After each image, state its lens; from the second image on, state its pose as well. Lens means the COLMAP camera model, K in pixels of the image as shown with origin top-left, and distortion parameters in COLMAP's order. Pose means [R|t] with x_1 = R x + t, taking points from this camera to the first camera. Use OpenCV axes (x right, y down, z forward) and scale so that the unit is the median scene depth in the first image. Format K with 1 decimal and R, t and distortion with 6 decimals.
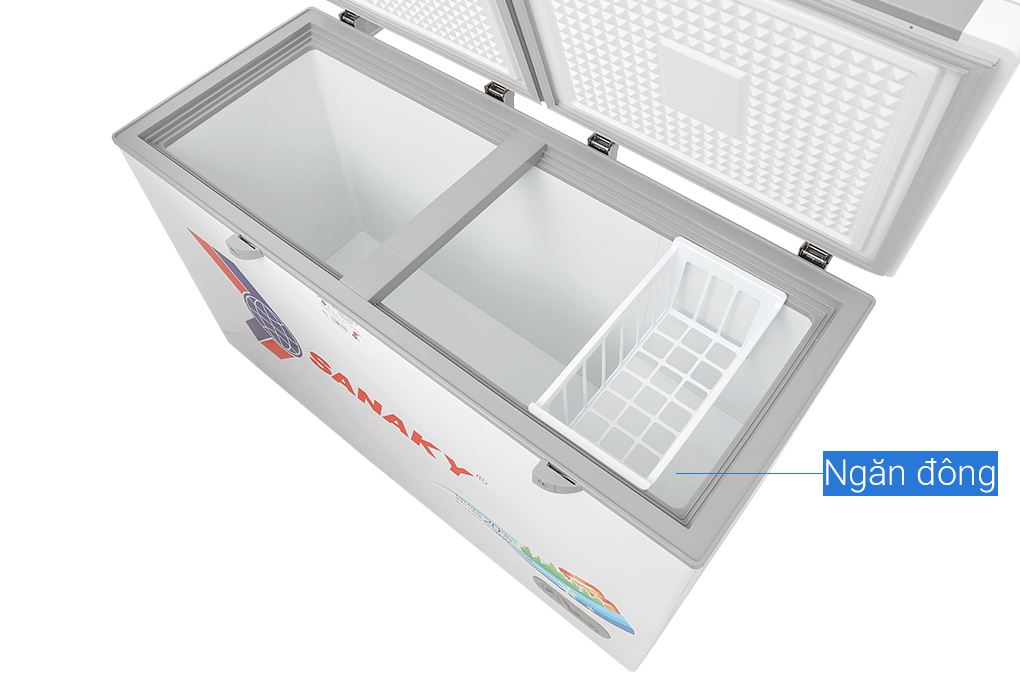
lens RADIAL K [[699.2, 0, 509.6], [0, 699.2, 369.2], [0, 0, 1]] dist [-0.070767, 0.000933]
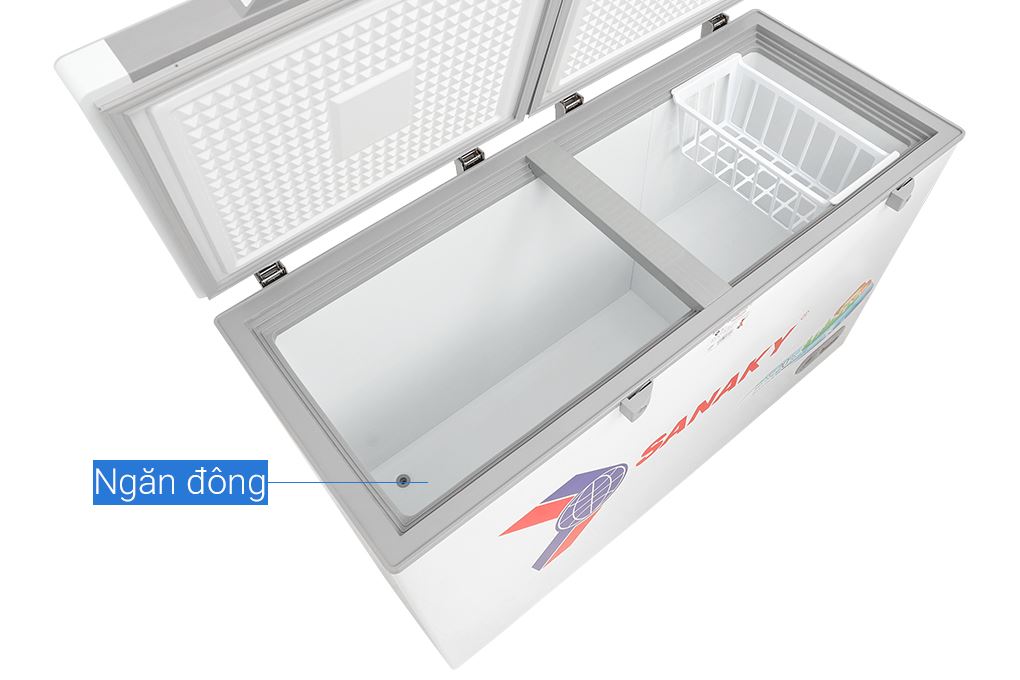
lens RADIAL K [[695.2, 0, 510.0], [0, 695.2, 340.0], [0, 0, 1]] dist [-0.083560, -0.000757]
pose [[0.218521, -0.800874, 0.557539, -0.555510], [0.863439, 0.424892, 0.271919, -0.382834], [-0.454666, 0.421981, 0.784354, 0.250184]]
